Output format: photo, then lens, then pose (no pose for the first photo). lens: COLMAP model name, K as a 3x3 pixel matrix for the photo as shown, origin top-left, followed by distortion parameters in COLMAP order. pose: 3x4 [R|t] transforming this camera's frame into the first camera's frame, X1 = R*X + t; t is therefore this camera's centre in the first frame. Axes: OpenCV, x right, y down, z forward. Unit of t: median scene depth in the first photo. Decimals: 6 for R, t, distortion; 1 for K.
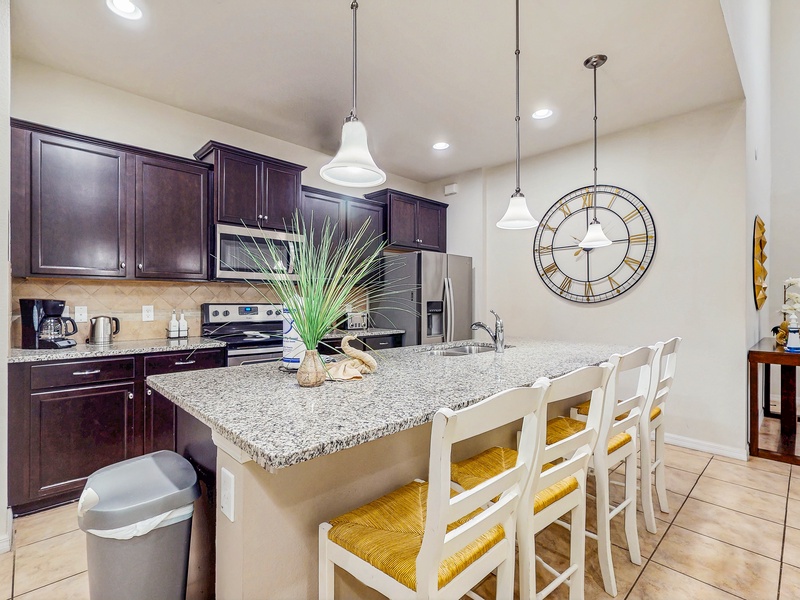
lens RADIAL K [[395.1, 0, 402.3], [0, 395.1, 298.7], [0, 0, 1]] dist [-0.005586, -0.000441]
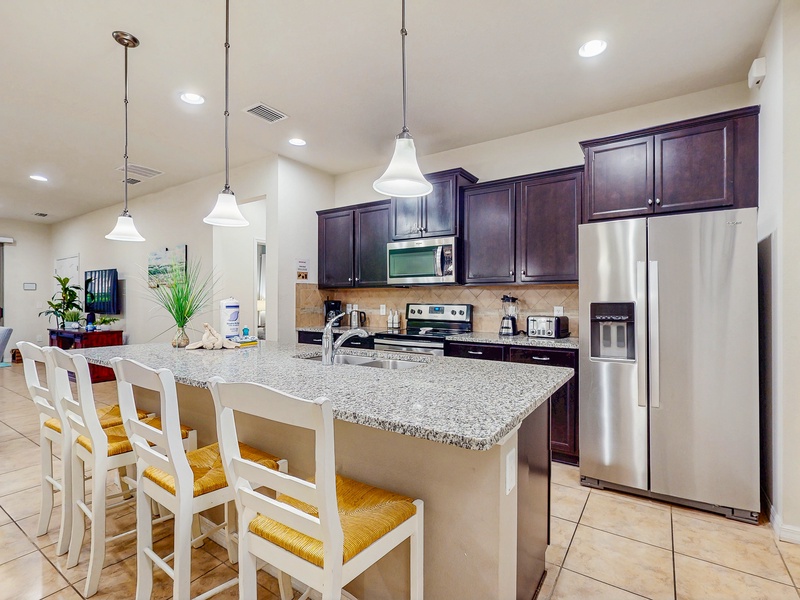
lens RADIAL K [[395.1, 0, 402.1], [0, 395.1, 301.0], [0, 0, 1]] dist [-0.005586, -0.000441]
pose [[0.211796, -0.000033, -0.977314, 0.783878], [0.003529, 0.999994, 0.000731, 0.002867], [0.977308, -0.003604, 0.211794, 0.719359]]
